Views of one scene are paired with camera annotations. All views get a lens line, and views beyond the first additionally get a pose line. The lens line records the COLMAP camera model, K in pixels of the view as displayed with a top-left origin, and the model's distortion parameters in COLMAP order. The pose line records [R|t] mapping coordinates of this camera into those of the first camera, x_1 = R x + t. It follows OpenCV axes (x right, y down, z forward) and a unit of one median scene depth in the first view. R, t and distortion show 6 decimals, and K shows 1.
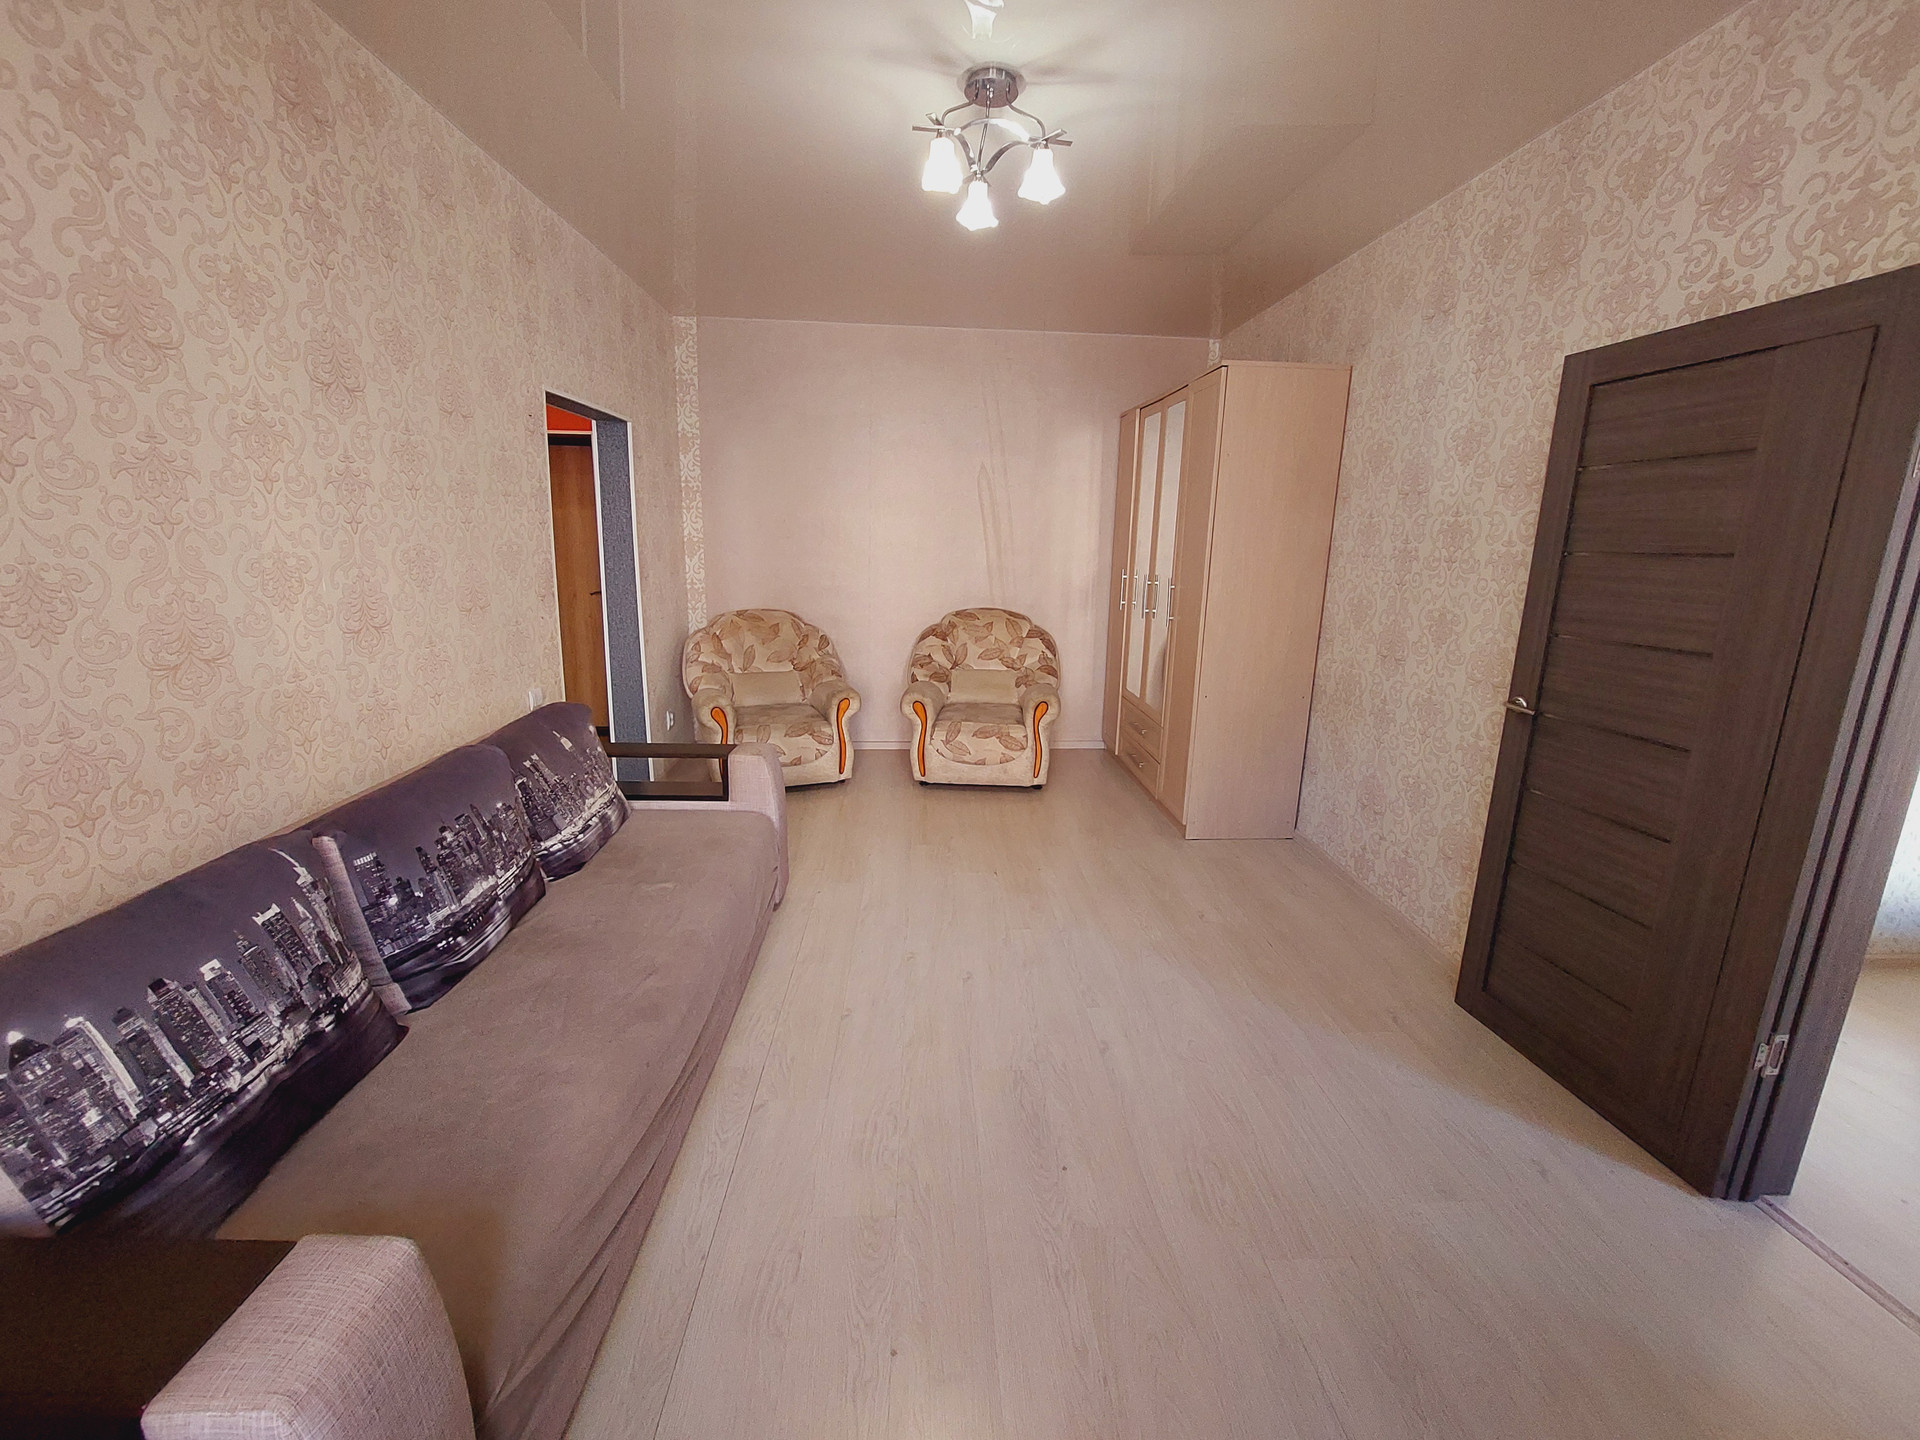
lens RADIAL K [[781.5, 0, 965.8], [0, 781.5, 712.3], [0, 0, 1]] dist [-0.001213, -0.000030]
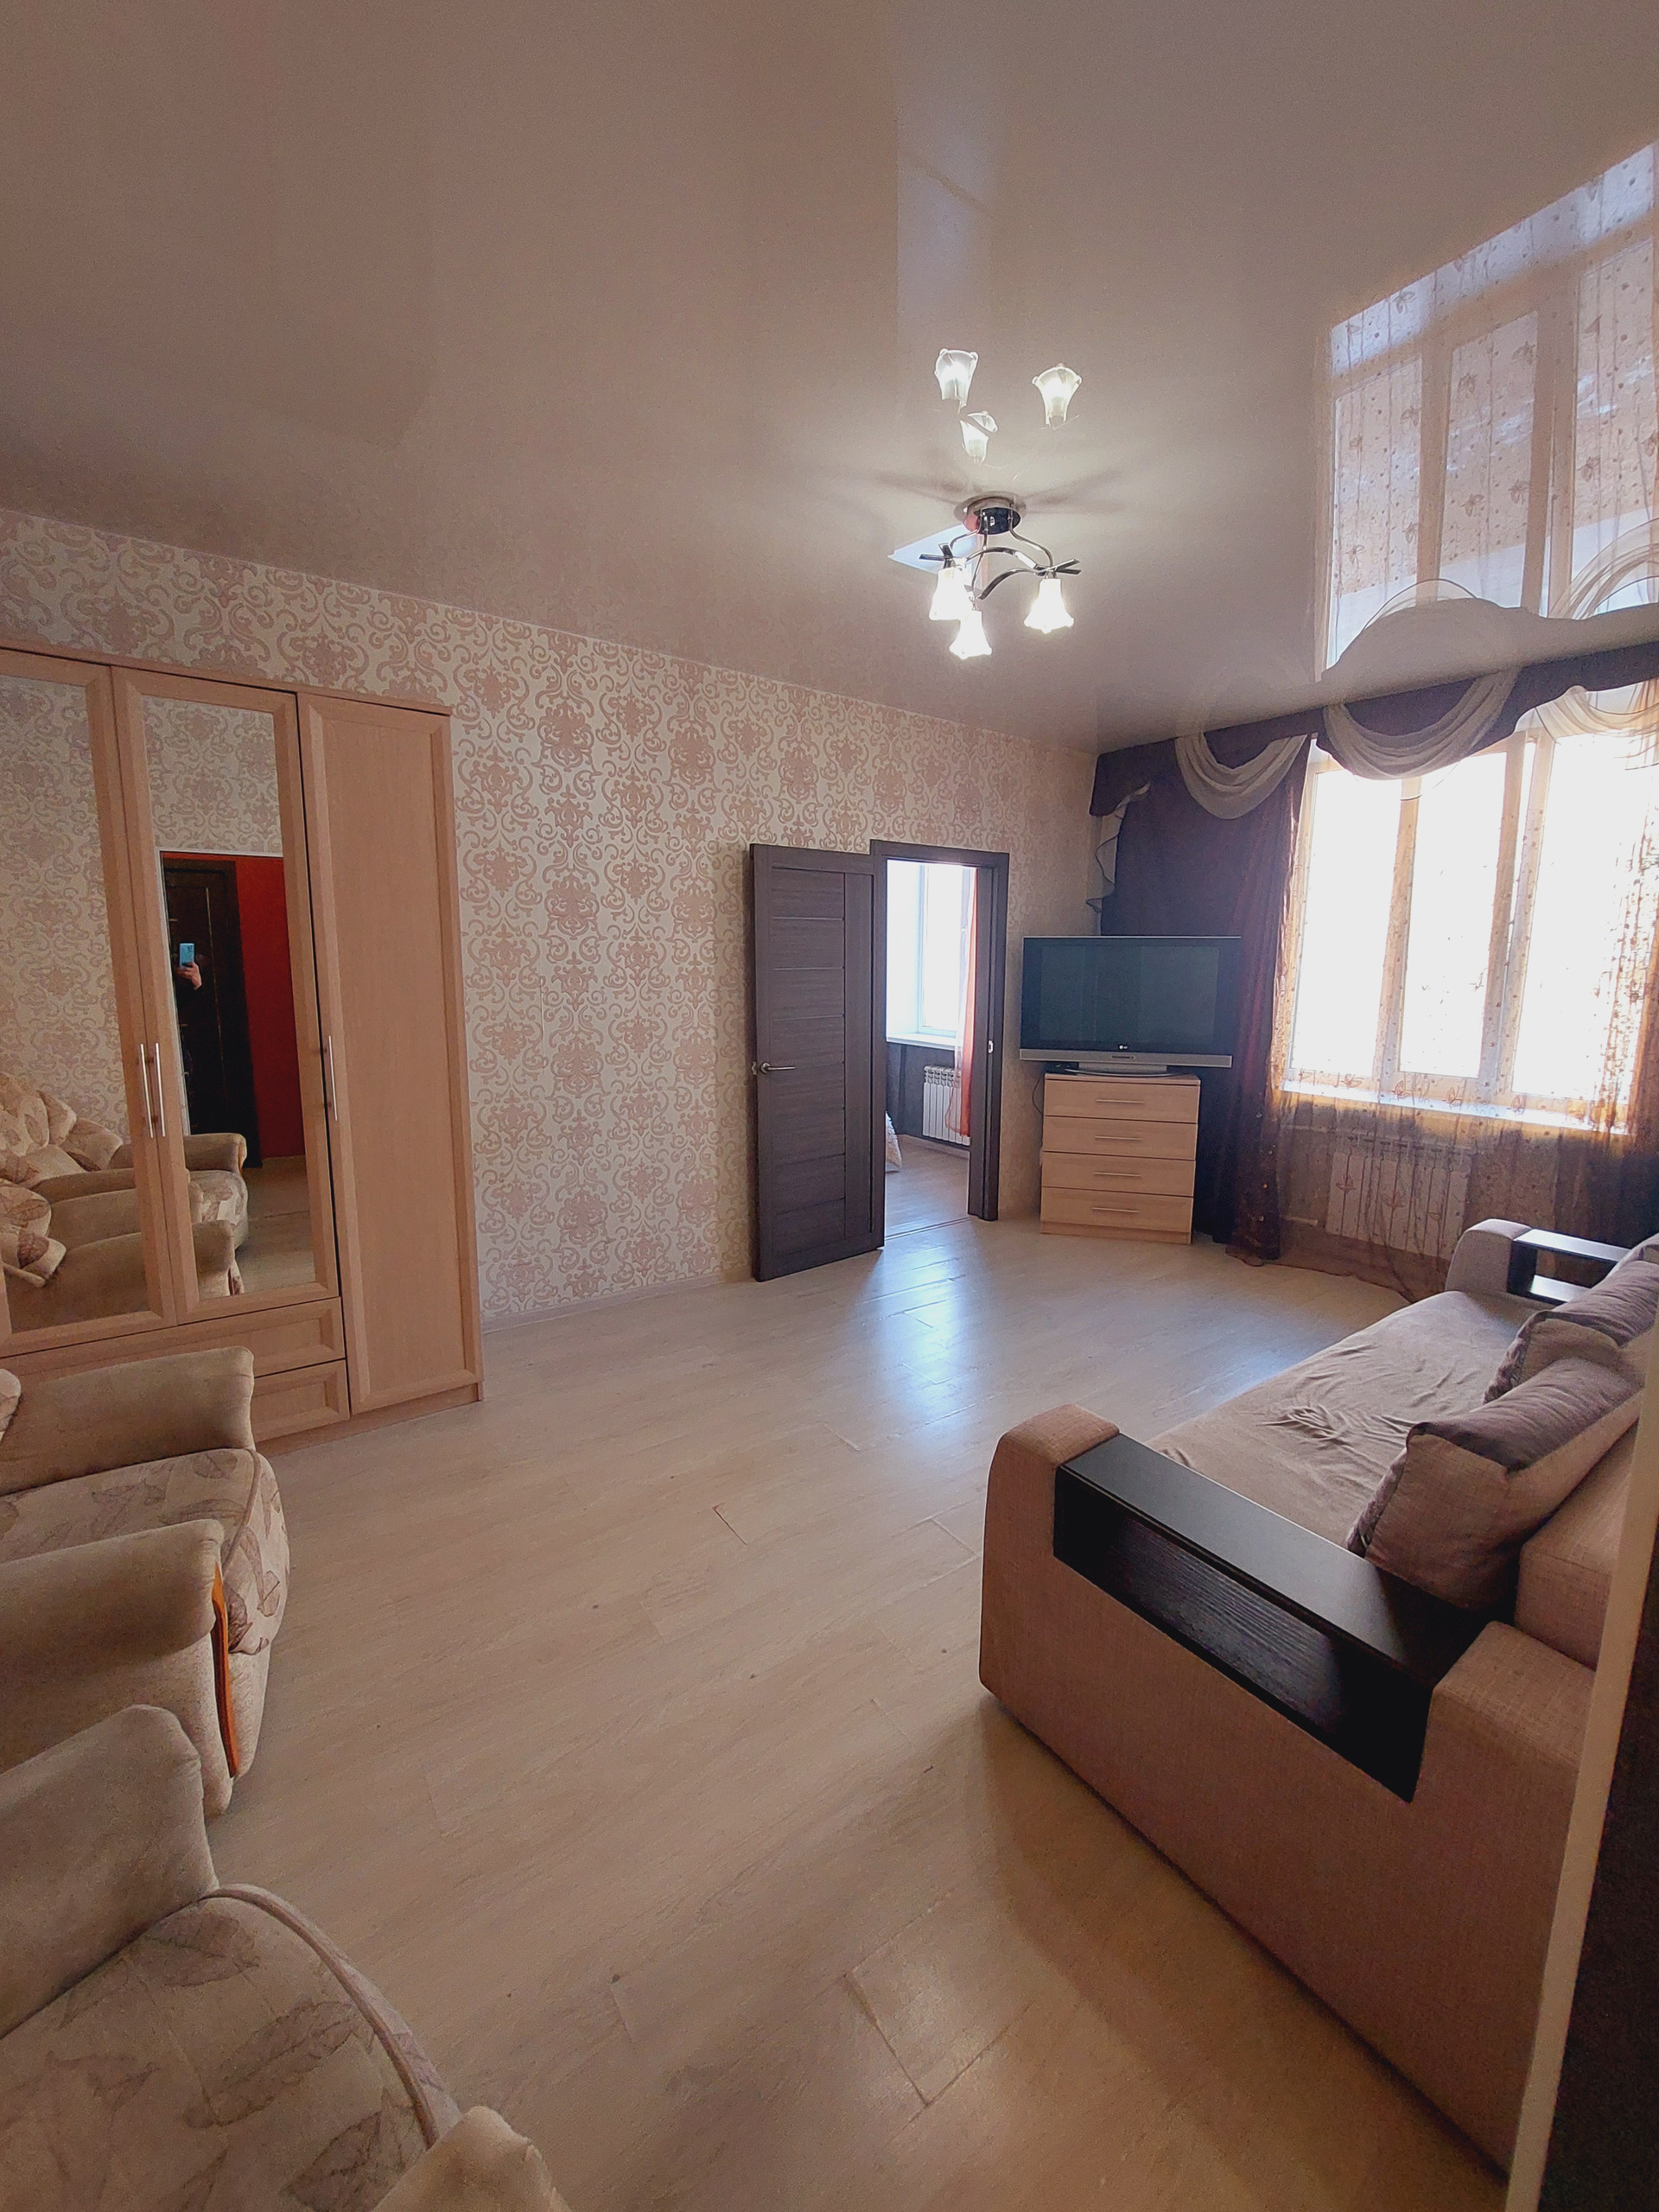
lens RADIAL K [[900.3, 0, 837.7], [0, 900.3, 1099.8], [0, 0, 1]] dist [-0.001213, -0.000030]
pose [[-0.522018, -0.172461, 0.835317, -0.711609], [0.153685, 0.944298, 0.291004, -0.379261], [-0.838974, 0.280285, -0.466436, 1.472932]]
